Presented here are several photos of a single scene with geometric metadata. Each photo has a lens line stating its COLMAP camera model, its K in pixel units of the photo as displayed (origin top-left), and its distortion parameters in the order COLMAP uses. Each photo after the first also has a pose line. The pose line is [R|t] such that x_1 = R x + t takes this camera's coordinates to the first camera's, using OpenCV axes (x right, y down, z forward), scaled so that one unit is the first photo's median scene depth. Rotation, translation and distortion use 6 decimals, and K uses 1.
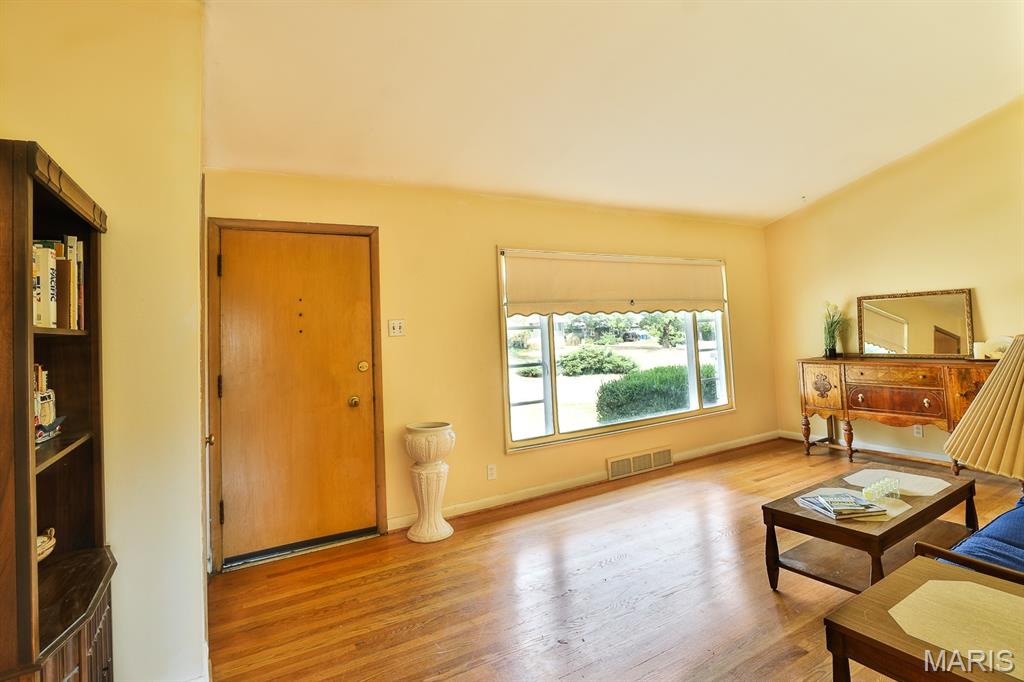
lens RADIAL K [[493.6, 0, 511.3], [0, 493.6, 305.4], [0, 0, 1]] dist [0.000214, 0.000006]
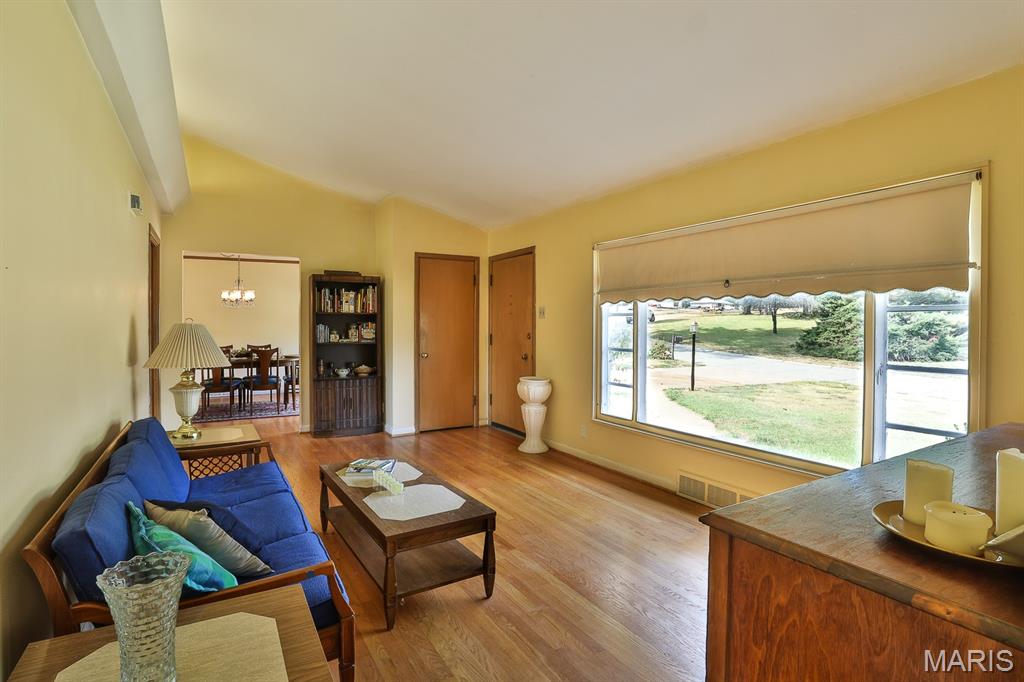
lens RADIAL K [[507.7, 0, 512.0], [0, 507.7, 341.0], [0, 0, 1]] dist [-0.027720, -0.000020]
pose [[0.029896, 0.081552, -0.996221, 1.775285], [0.050144, 0.995289, 0.082981, 0.000900], [0.998294, -0.052435, 0.025666, 1.194254]]
